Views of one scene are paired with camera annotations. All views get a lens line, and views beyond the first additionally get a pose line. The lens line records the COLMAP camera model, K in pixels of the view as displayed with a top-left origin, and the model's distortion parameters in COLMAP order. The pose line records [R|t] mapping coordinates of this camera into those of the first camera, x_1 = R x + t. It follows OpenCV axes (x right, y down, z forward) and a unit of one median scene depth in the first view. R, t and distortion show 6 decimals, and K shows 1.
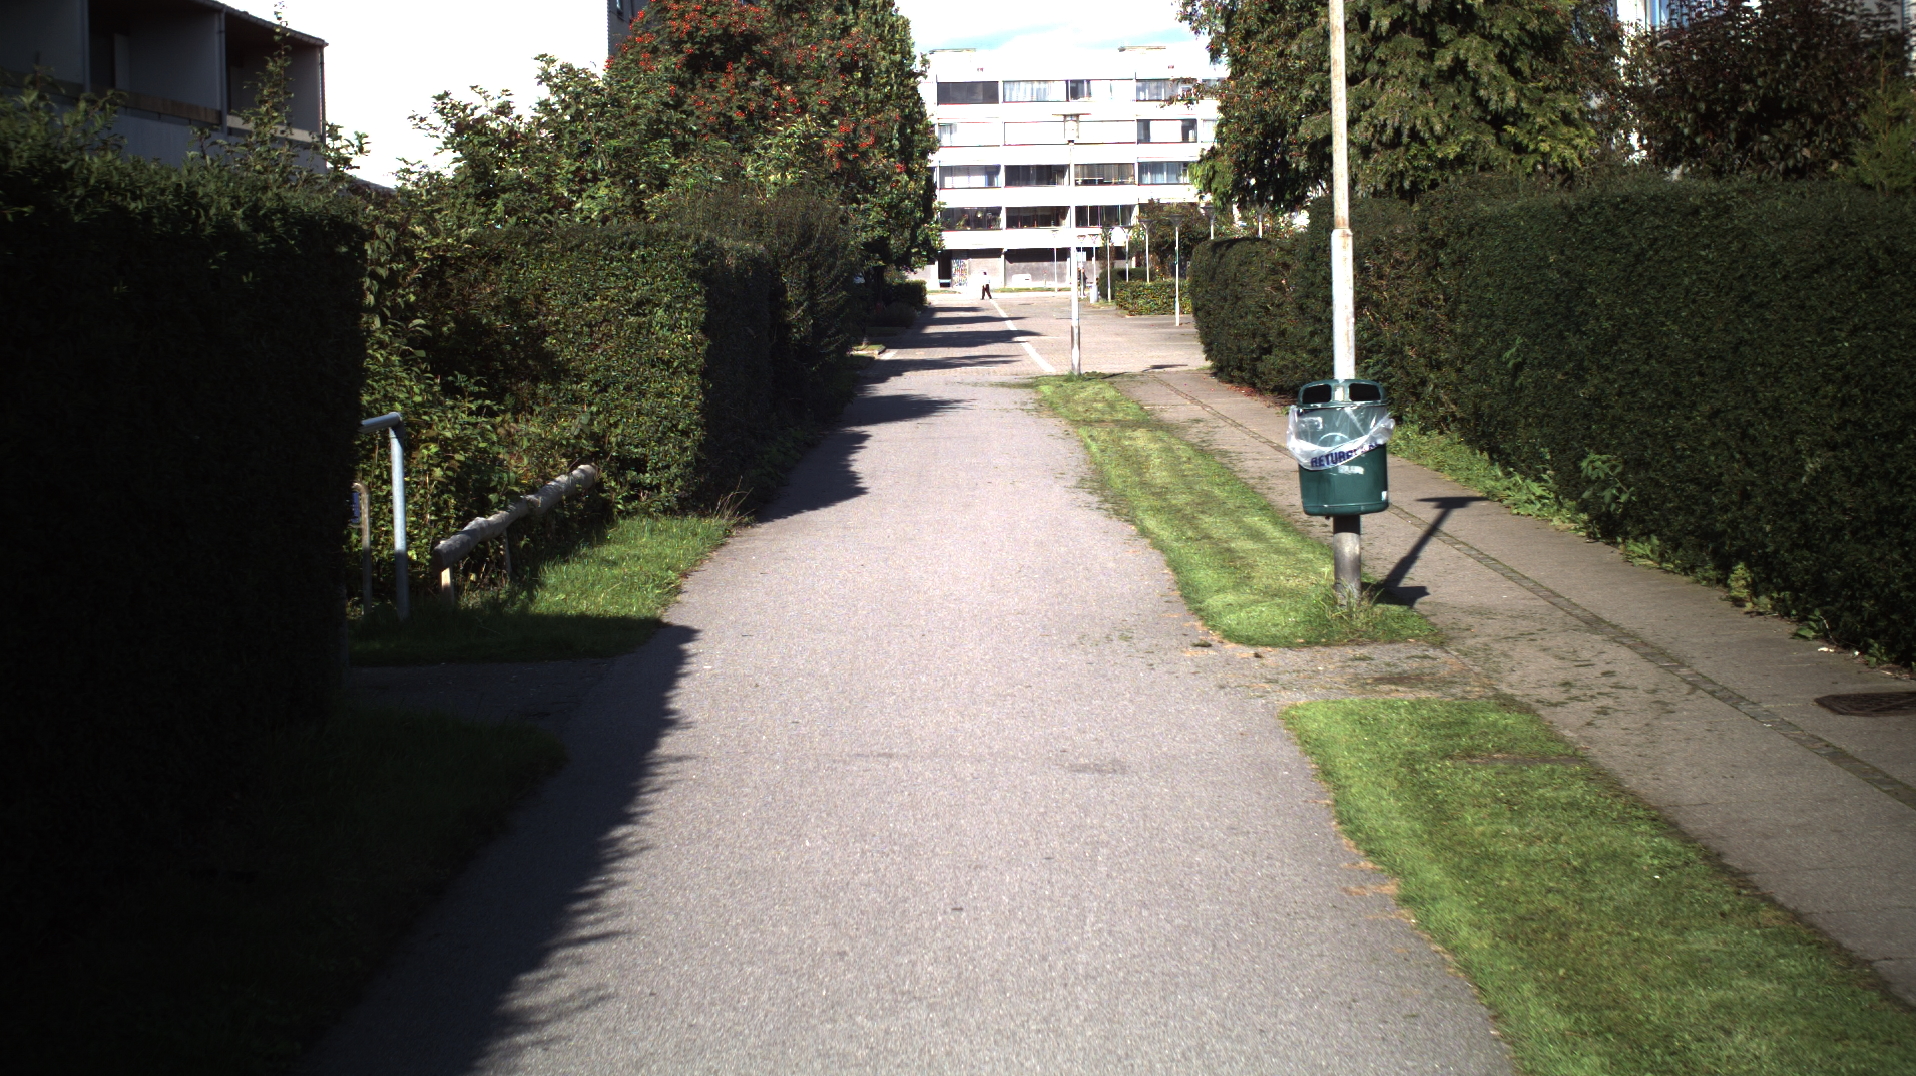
lens RADIAL K [[3483.8, 0, 958.0], [0, 3483.8, 538.0], [0, 0, 1]] dist [-0.171962, -0.111558]
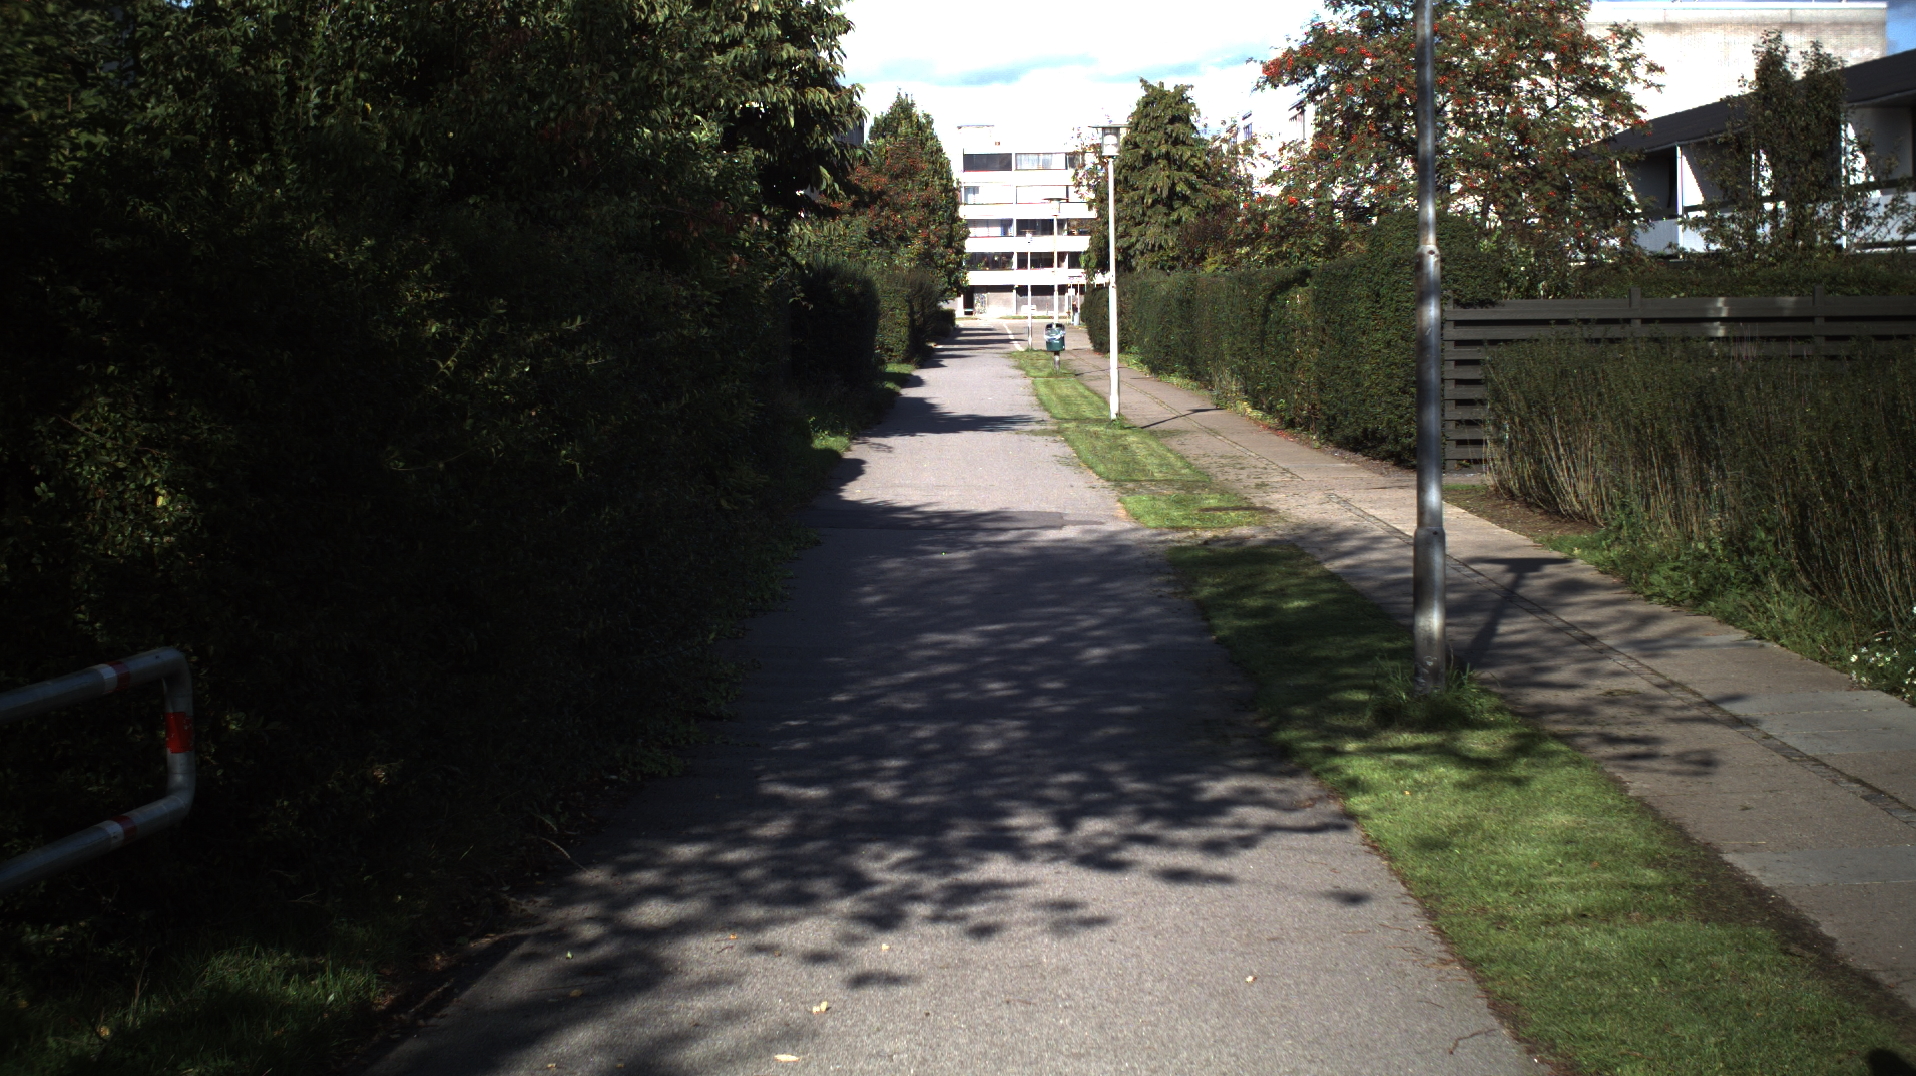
lens RADIAL K [[11568.0, 0, 958.0], [0, 11568.0, 538.0], [0, 0, 1]] dist [-0.639624, -11.795066]
pose [[0.999974, 0.006306, -0.003560, 0.016302], [-0.006498, 0.998376, -0.056603, 0.529886], [0.003197, 0.056625, 0.998390, -6.848299]]
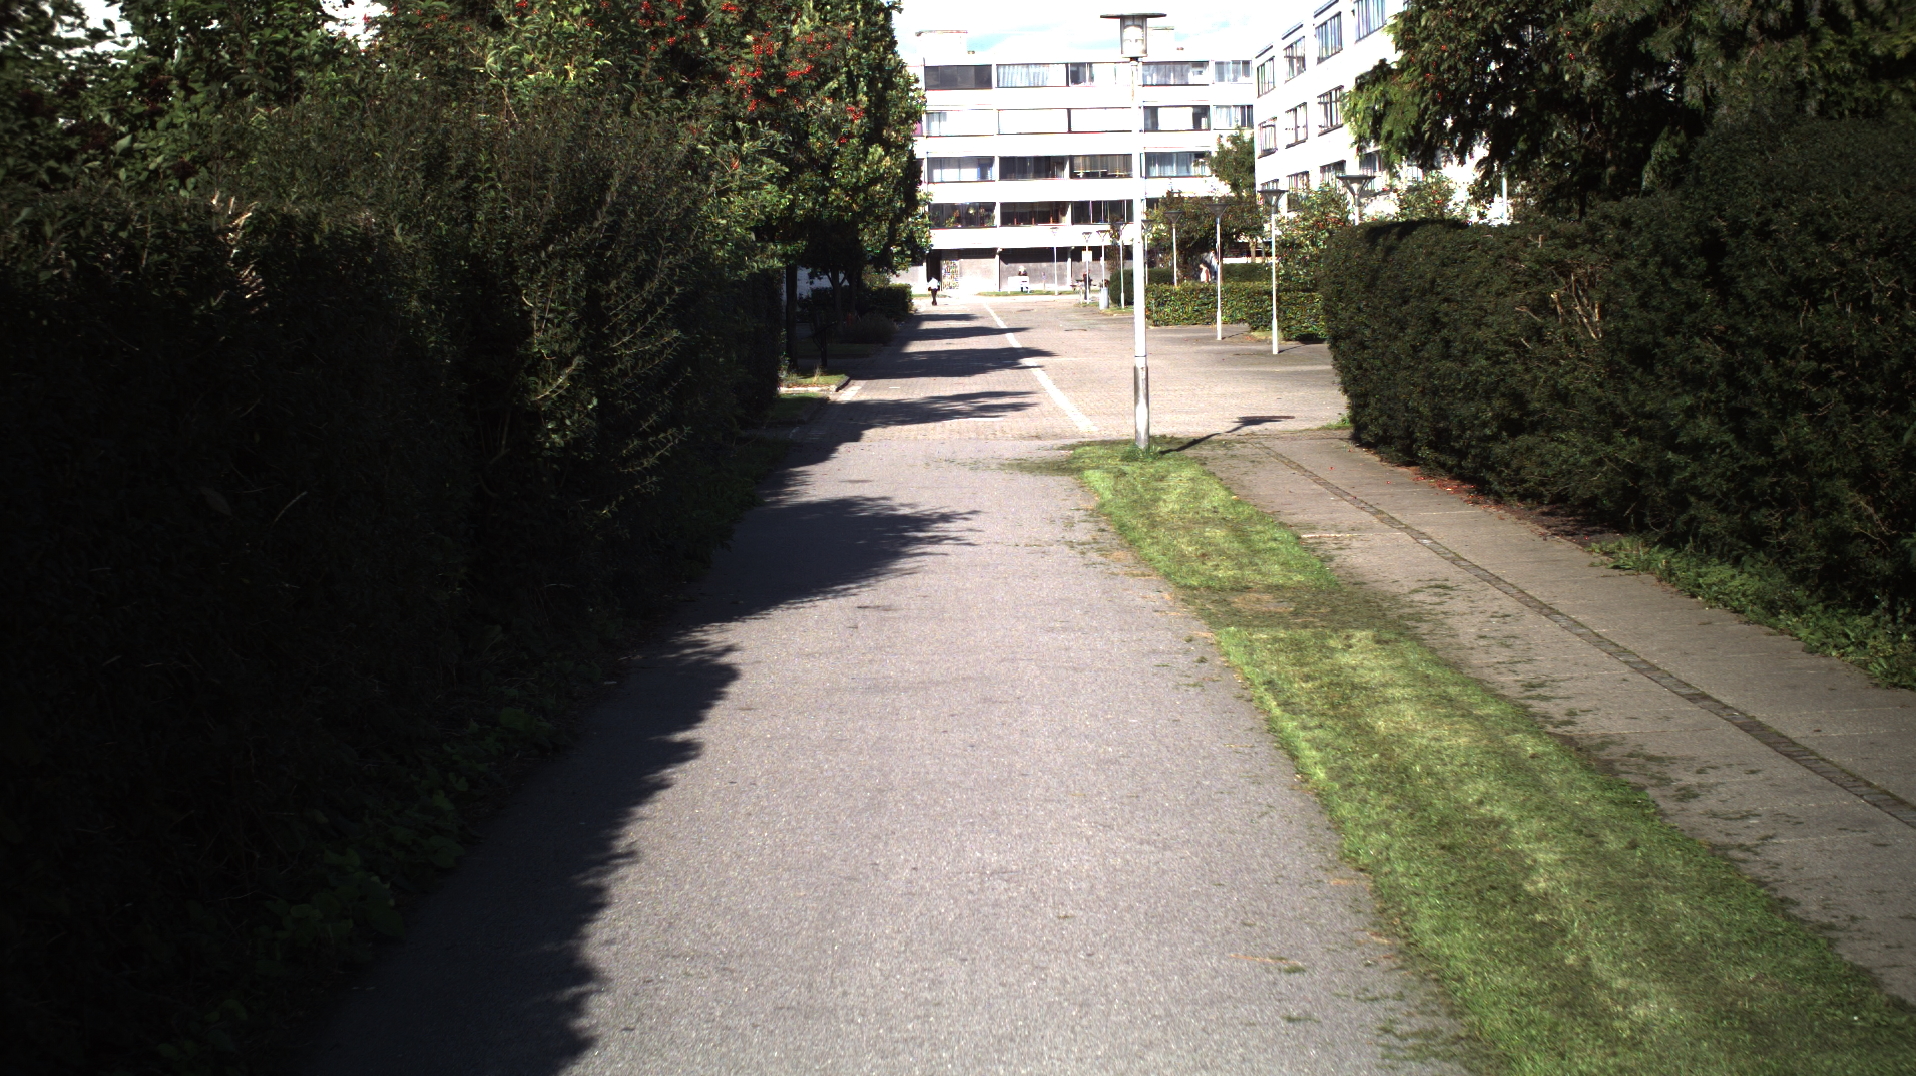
lens RADIAL K [[3100.0, 0, 958.0], [0, 3100.0, 538.0], [0, 0, 1]] dist [-0.152125, 0.035161]
pose [[0.999990, -0.003742, 0.002638, 0.000559], [0.003718, 0.999950, 0.009250, -0.040432], [-0.002673, -0.009240, 0.999954, 0.515684]]
